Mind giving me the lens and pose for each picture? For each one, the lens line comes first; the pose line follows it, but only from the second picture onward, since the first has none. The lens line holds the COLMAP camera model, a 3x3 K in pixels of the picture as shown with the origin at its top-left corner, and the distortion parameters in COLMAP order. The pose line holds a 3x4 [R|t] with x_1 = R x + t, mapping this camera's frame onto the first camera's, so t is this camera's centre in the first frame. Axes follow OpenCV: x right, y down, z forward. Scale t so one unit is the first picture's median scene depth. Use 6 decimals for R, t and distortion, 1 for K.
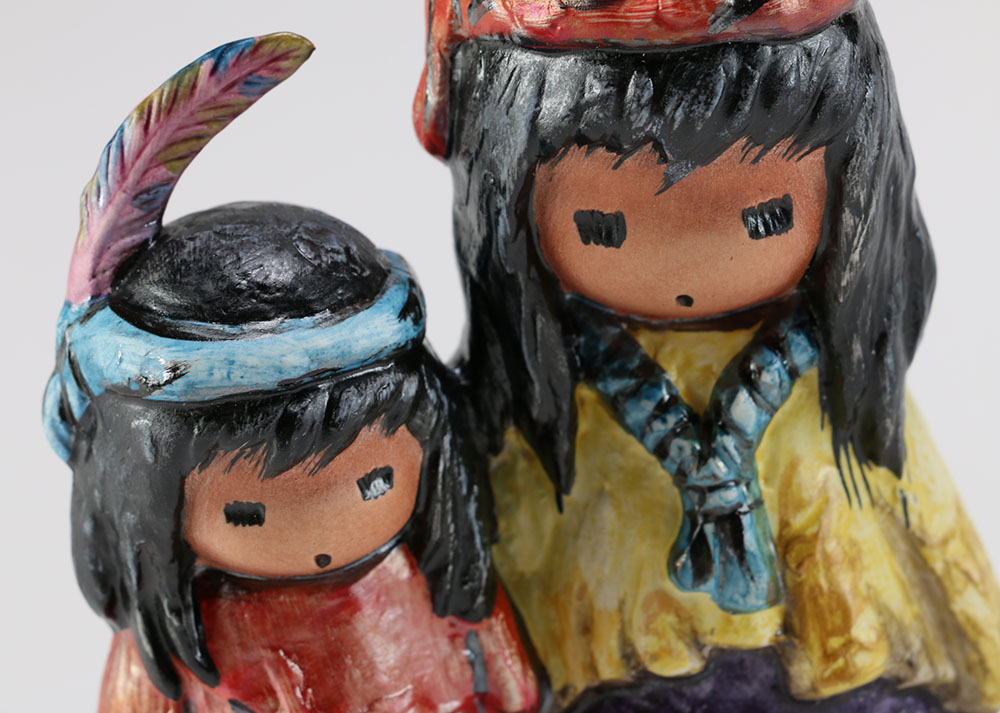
lens RADIAL K [[6315.4, 0, 500.5], [0, 6315.4, 356.0], [0, 0, 1]] dist [0.610425, 0.000000]
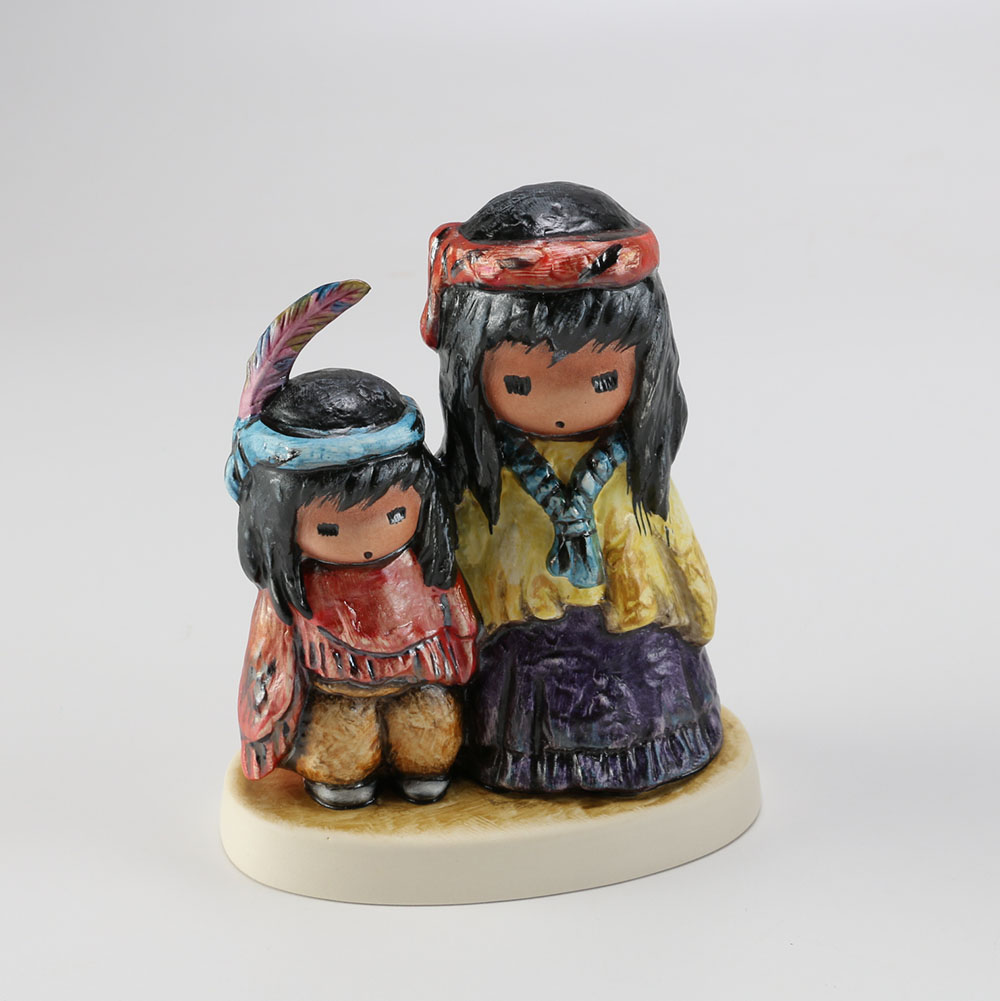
lens RADIAL K [[2373.3, 0, 496.8], [0, 2373.3, 503.5], [0, 0, 1]] dist [-0.057910, 0.000000]
pose [[0.999186, 0.024989, 0.031683, -0.012215], [-0.024975, 0.999688, -0.000821, 0.016224], [-0.031694, 0.000029, 0.999498, 0.277501]]
